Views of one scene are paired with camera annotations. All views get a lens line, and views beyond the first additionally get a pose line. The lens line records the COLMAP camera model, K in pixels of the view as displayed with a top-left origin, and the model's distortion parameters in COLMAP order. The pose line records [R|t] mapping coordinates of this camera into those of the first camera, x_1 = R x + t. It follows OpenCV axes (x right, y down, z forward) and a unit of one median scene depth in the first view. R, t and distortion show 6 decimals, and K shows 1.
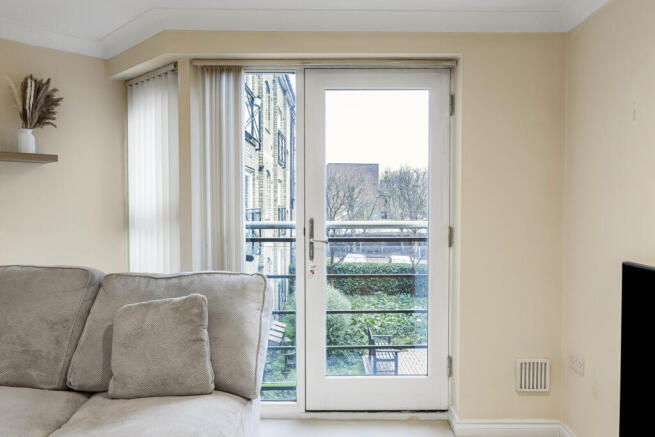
lens RADIAL K [[522.7, 0, 327.5], [0, 522.7, 218.5], [0, 0, 1]] dist [0.059442, 0.000466]
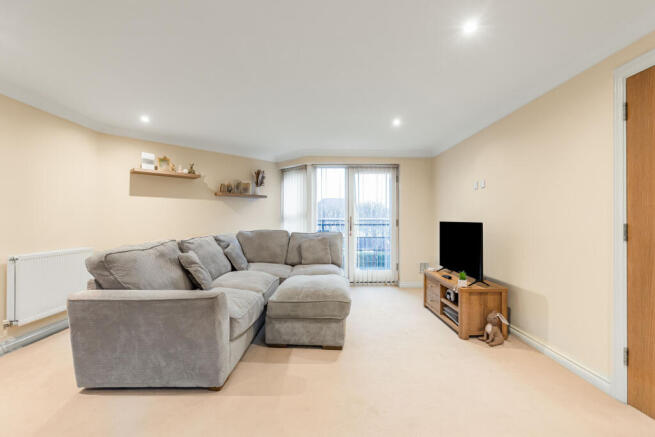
lens RADIAL K [[289.9, 0, 336.2], [0, 289.9, 220.6], [0, 0, 1]] dist [-0.000326, 0.000259]
pose [[0.999377, -0.000818, 0.035286, -0.187427], [0.002004, 0.999433, -0.033602, 0.082842], [-0.035238, 0.033651, 0.998812, -0.692749]]
